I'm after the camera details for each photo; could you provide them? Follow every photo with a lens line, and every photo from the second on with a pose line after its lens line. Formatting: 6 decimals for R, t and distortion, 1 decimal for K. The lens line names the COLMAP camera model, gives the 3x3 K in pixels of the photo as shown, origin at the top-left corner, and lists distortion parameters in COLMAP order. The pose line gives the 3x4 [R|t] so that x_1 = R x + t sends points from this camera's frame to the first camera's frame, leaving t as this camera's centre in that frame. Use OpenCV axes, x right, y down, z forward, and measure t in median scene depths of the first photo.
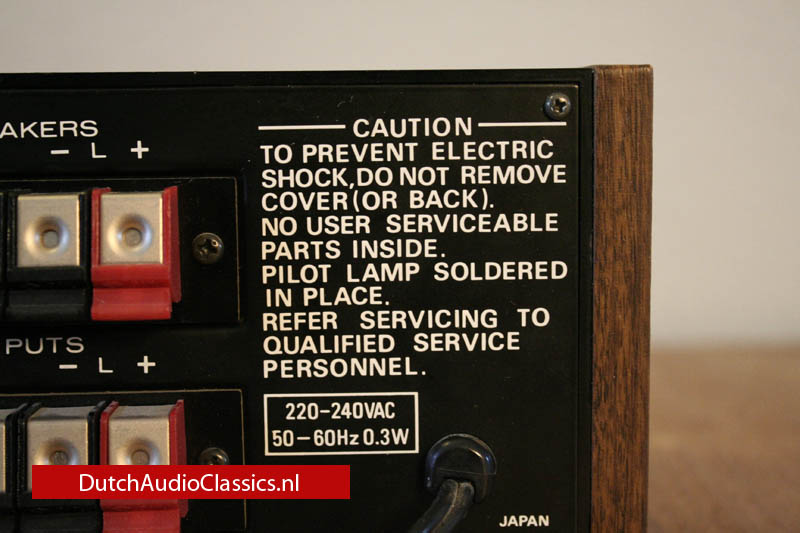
lens RADIAL K [[1513.3, 0, 400.3], [0, 1513.3, 265.9], [0, 0, 1]] dist [-0.014531, 0.000000]
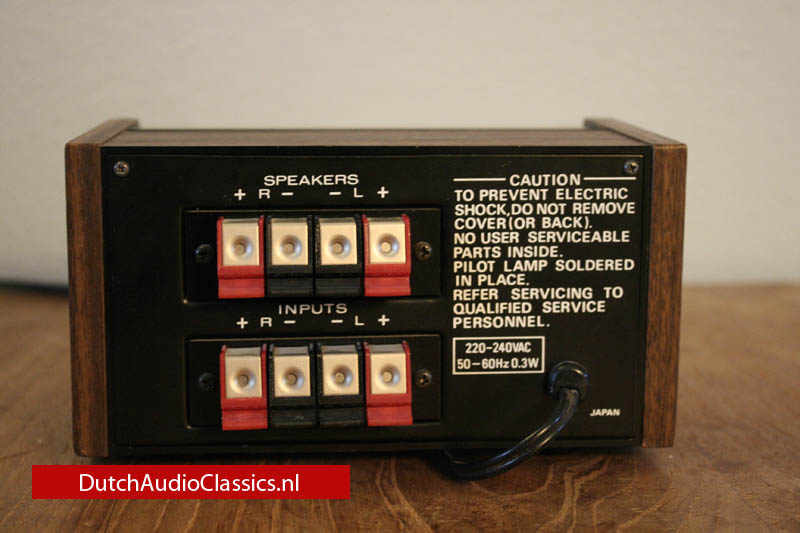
lens RADIAL K [[1513.3, 0, 399.7], [0, 1513.3, 267.2], [0, 0, 1]] dist [-0.014531, 0.000000]
pose [[0.998037, 0.003354, 0.062542, -0.255747], [-0.007254, 0.998035, 0.062238, -0.097551], [-0.062210, -0.062570, 0.996100, -0.663357]]
